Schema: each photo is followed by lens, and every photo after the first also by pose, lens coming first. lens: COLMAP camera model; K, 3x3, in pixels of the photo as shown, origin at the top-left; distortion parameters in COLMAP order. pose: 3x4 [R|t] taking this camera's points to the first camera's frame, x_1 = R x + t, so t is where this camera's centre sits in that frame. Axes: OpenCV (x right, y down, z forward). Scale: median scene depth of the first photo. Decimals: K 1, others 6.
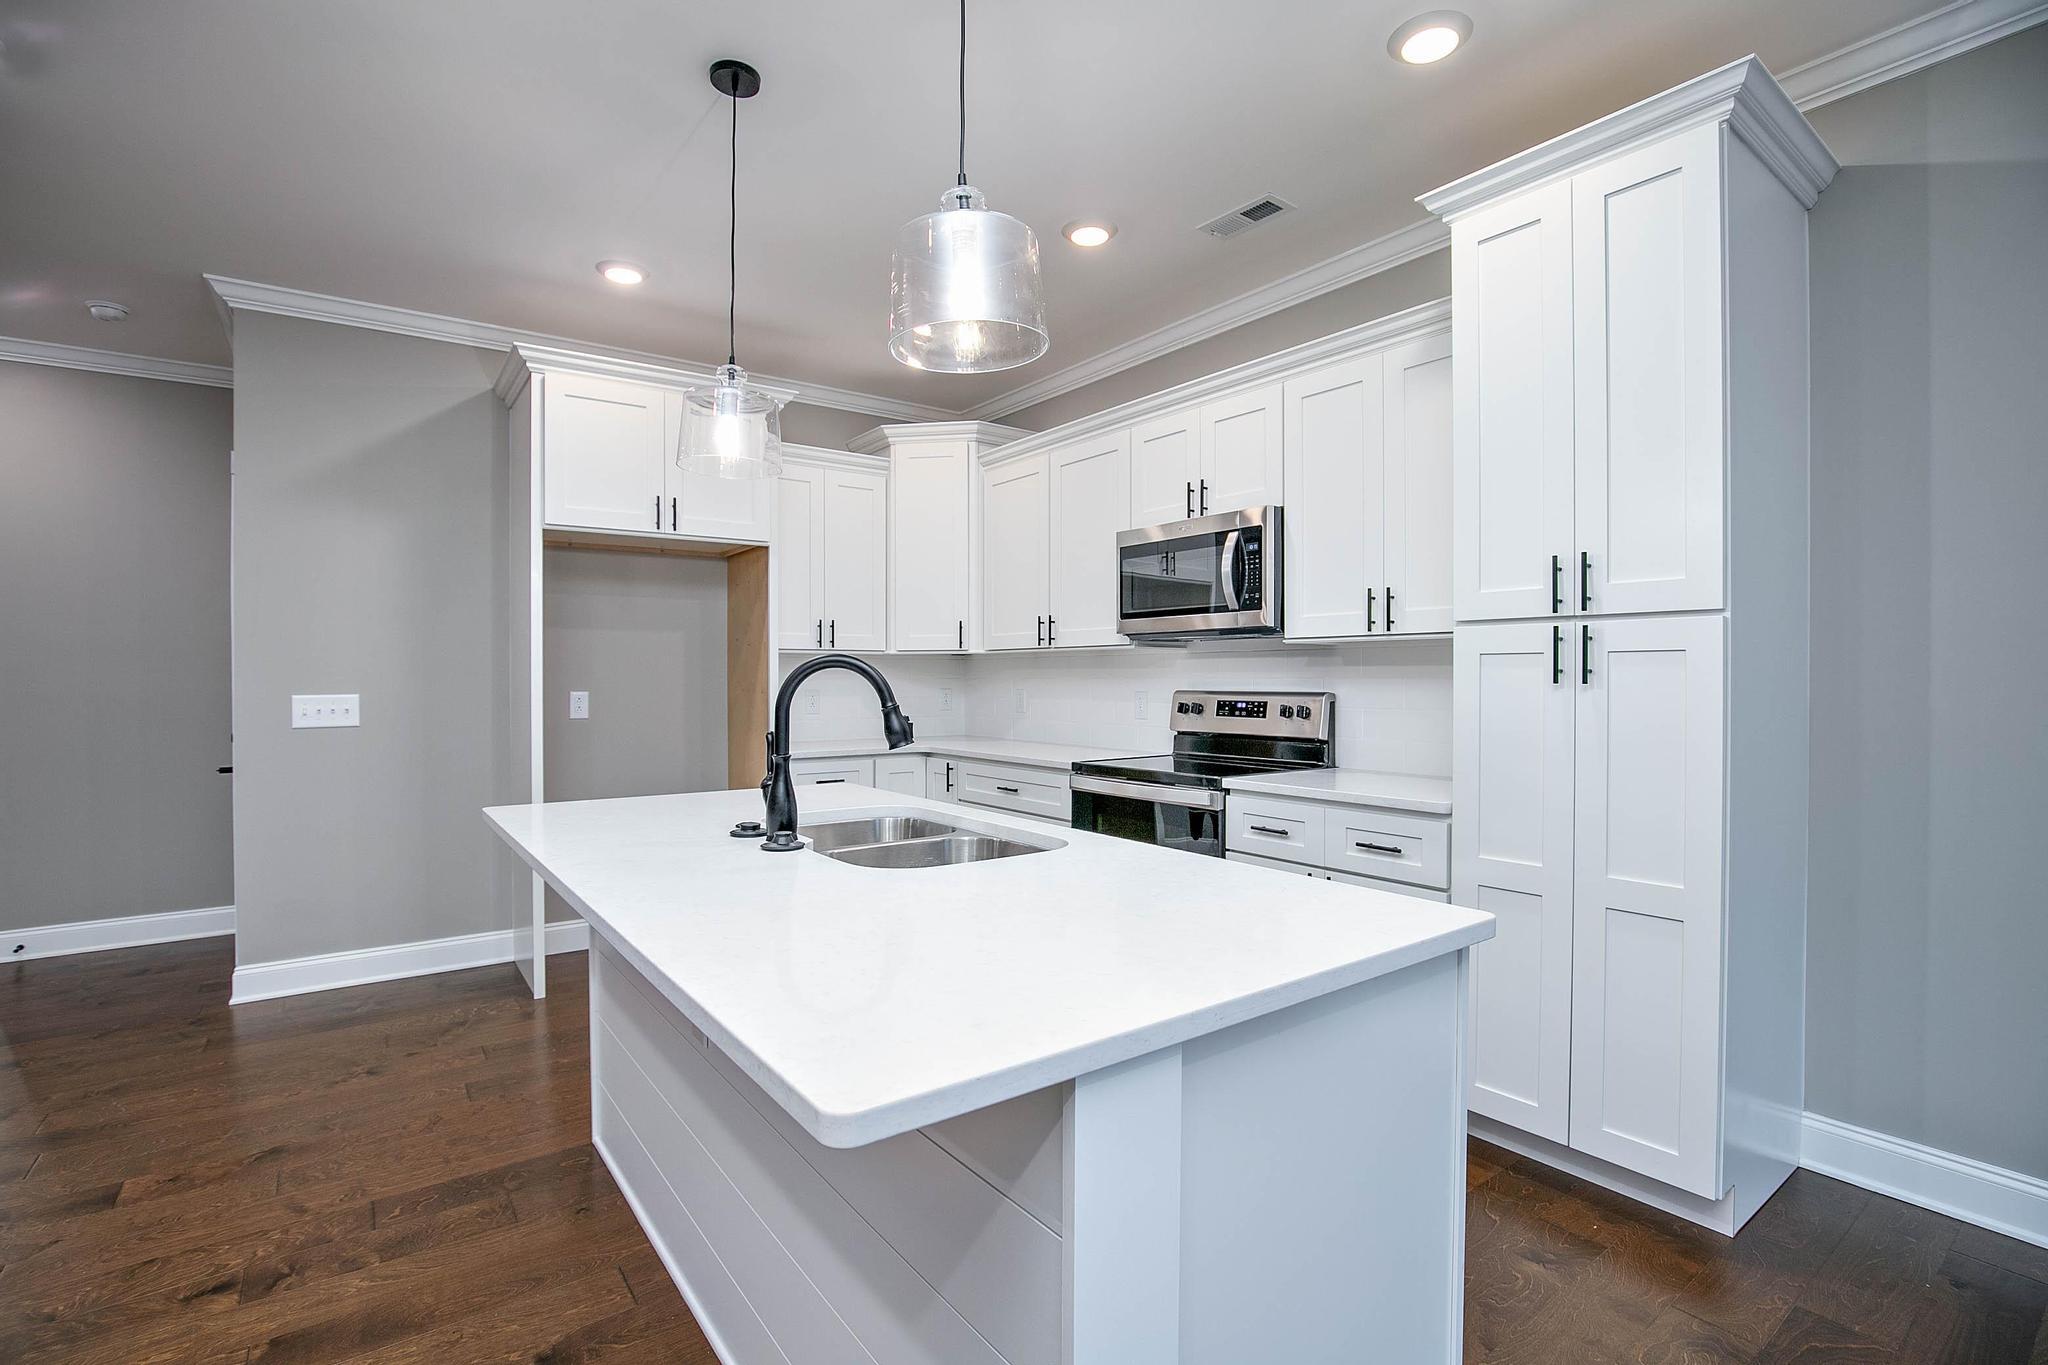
lens RADIAL K [[946.4, 0, 1019.7], [0, 946.4, 675.7], [0, 0, 1]] dist [-0.003918, -0.000048]
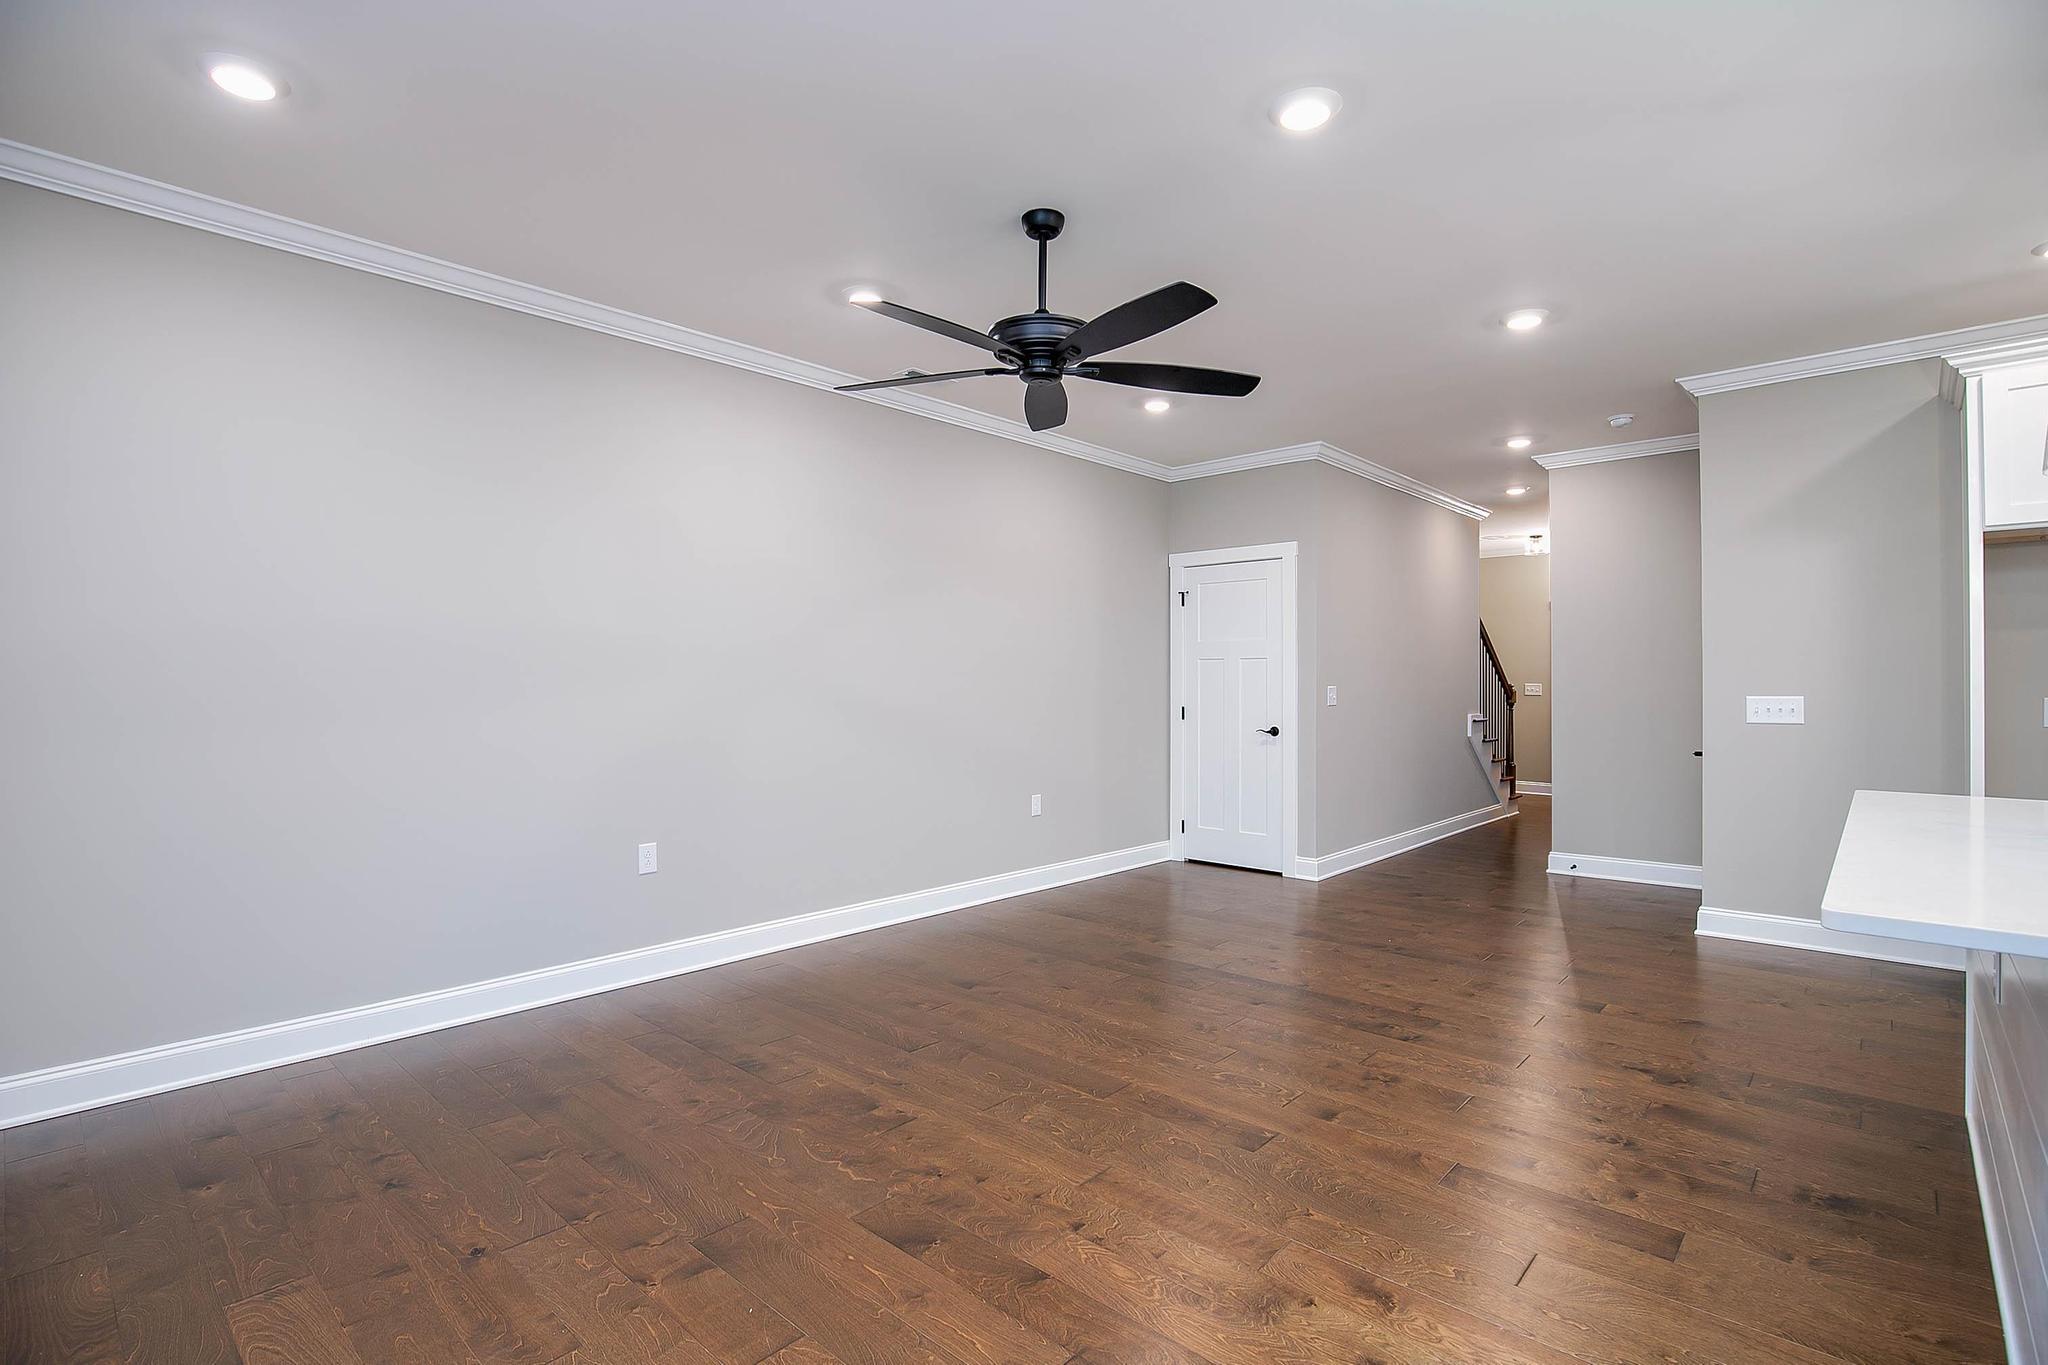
lens RADIAL K [[946.4, 0, 1017.4], [0, 946.4, 675.6], [0, 0, 1]] dist [-0.003918, -0.000048]
pose [[0.201562, -0.000792, -0.979476, 0.251026], [-0.001327, 0.999999, -0.001082, -0.003247], [0.979475, 0.001518, 0.201560, -0.178276]]
